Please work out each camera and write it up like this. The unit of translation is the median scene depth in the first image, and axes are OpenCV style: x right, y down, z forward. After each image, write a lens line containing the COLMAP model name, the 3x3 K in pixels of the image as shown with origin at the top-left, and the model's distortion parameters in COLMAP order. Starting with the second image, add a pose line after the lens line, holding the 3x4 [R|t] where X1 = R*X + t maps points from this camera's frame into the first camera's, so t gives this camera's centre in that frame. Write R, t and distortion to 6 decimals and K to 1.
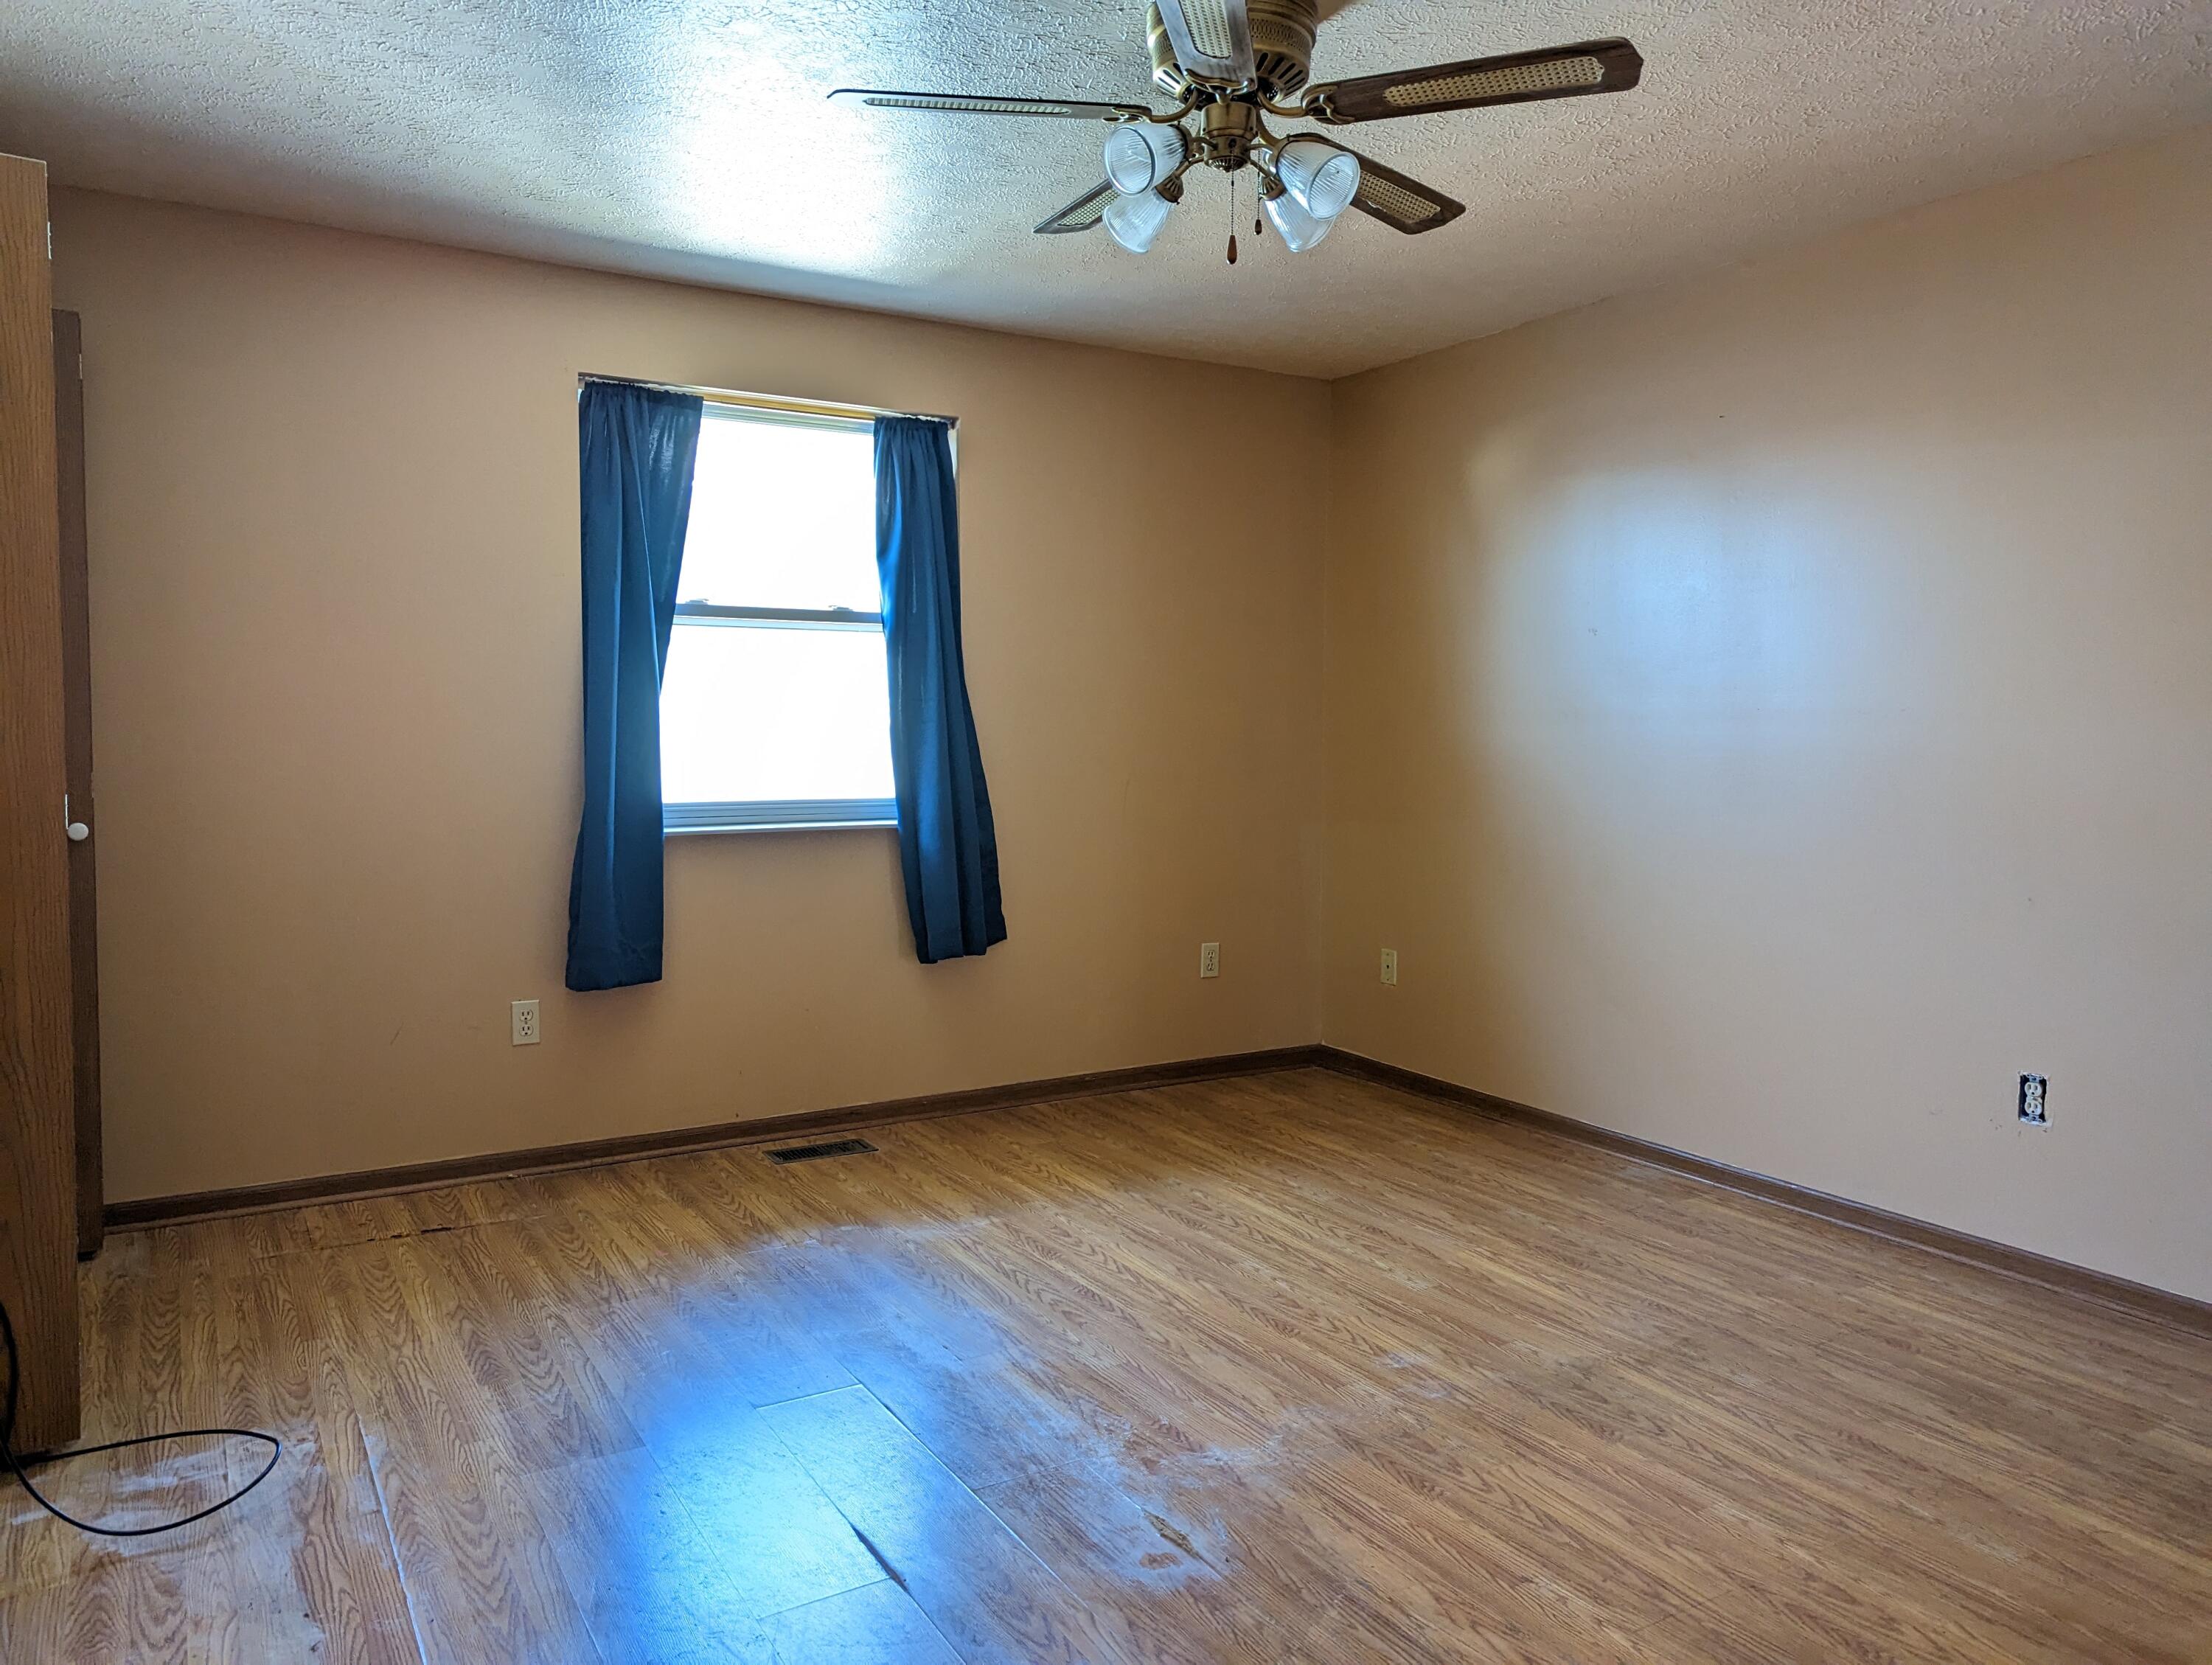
lens RADIAL K [[1544.7, 0, 1096.5], [0, 1544.7, 840.6], [0, 0, 1]] dist [0.045439, -0.039328]
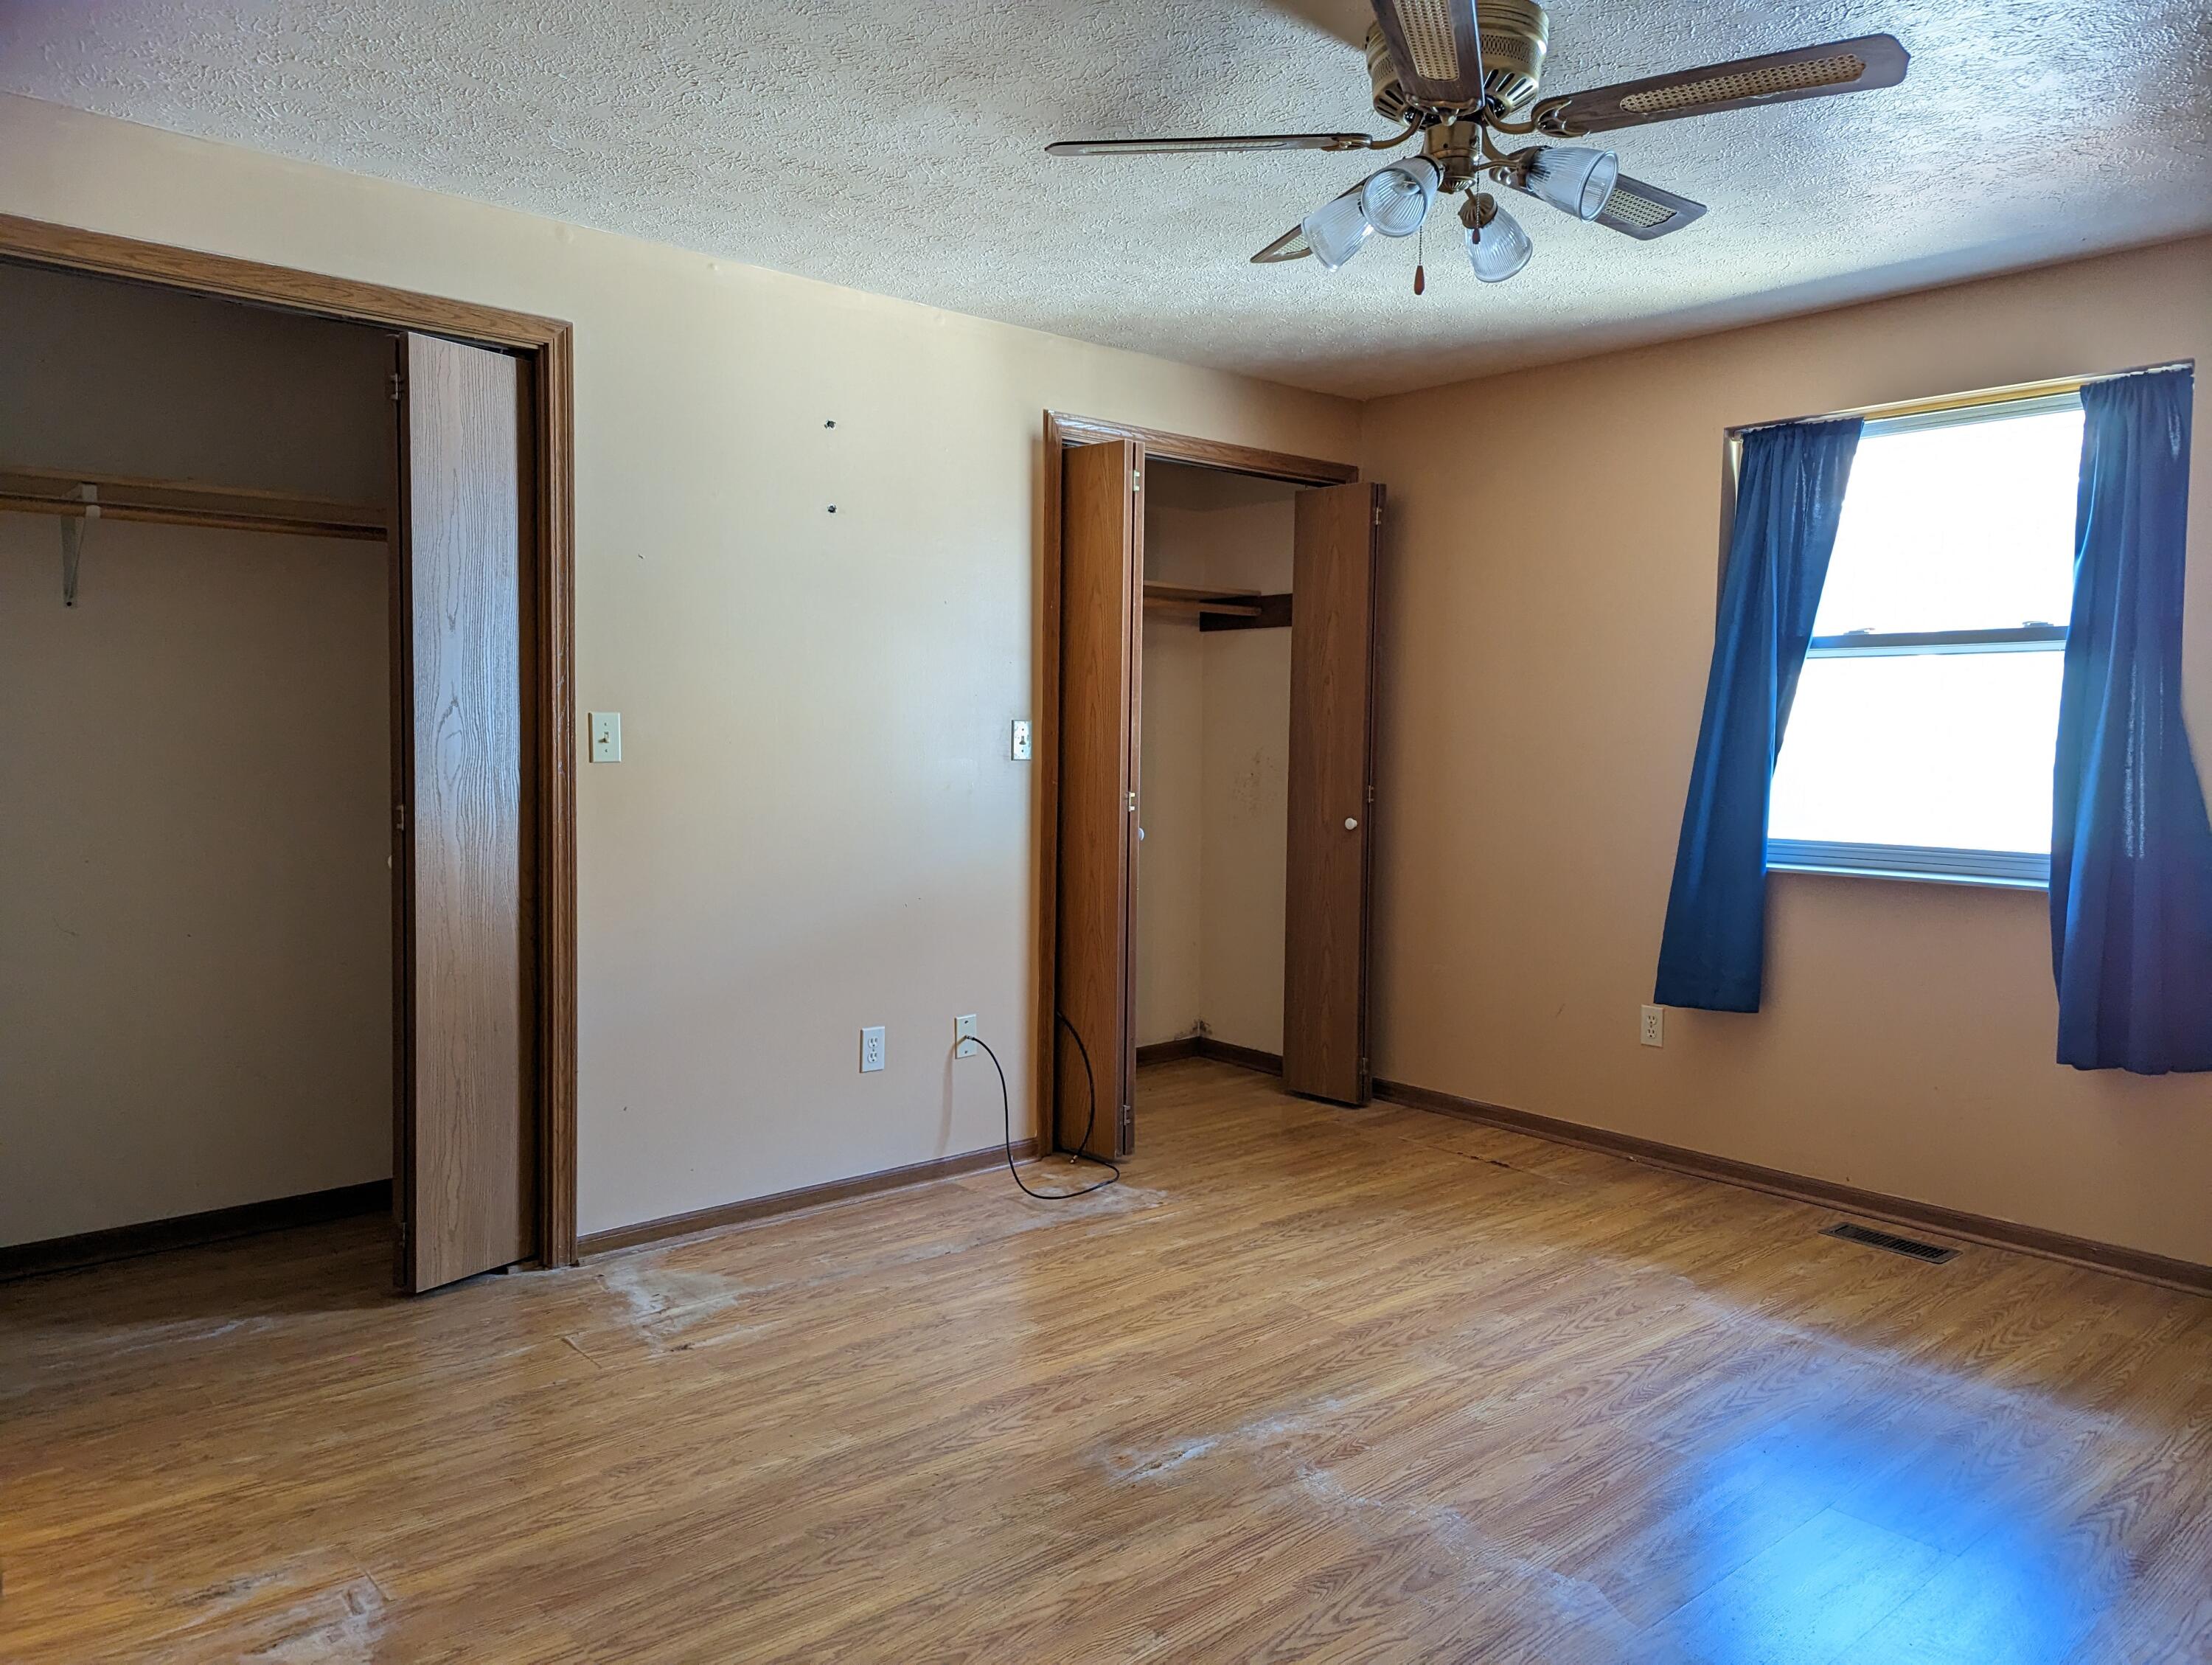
lens RADIAL K [[1544.7, 0, 1093.4], [0, 1544.7, 829.8], [0, 0, 1]] dist [0.045439, -0.039328]
pose [[0.179532, 0.059812, -0.981932, 0.687713], [-0.086677, 0.995230, 0.044774, -0.039878], [0.979926, 0.077073, 0.183860, 0.423355]]
